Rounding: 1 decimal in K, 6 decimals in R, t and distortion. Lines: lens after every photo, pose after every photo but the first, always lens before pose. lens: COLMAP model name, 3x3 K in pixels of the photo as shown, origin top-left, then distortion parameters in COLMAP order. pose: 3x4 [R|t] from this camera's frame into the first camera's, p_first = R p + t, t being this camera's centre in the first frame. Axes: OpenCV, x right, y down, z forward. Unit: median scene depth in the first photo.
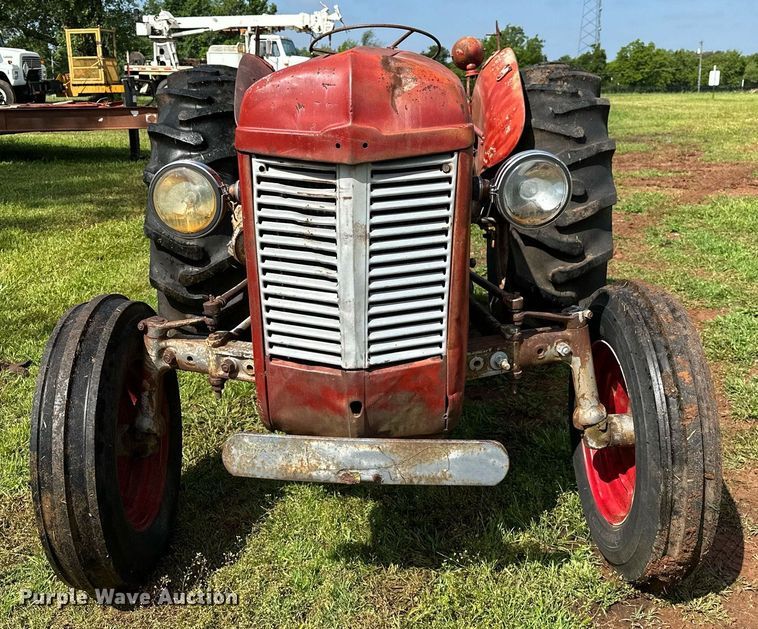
lens RADIAL K [[888.7, 0, 360.4], [0, 888.7, 313.3], [0, 0, 1]] dist [0.182568, -0.447538]
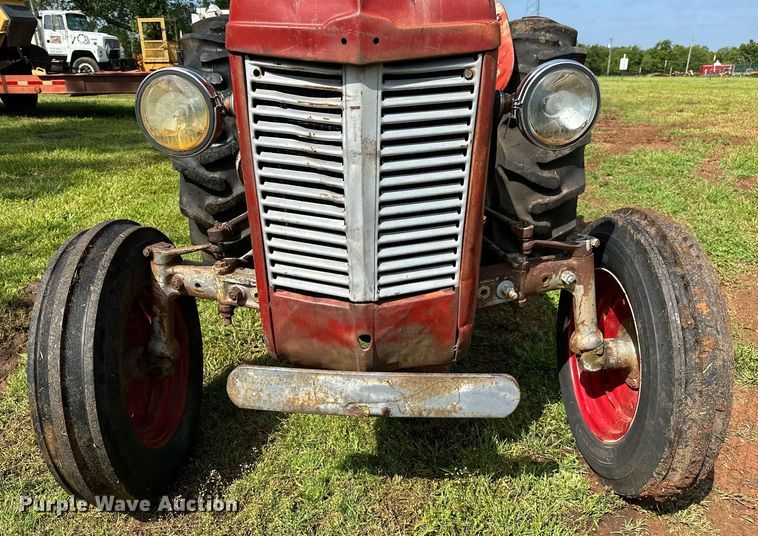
lens RADIAL K [[611.0, 0, 383.0], [0, 611.0, 325.0], [0, 0, 1]] dist [0.093378, -0.129866]
pose [[0.999416, 0.000289, 0.034164, -0.006774], [-0.005042, 0.990264, 0.139110, -0.002672], [-0.033792, -0.139201, 0.989687, 0.309711]]
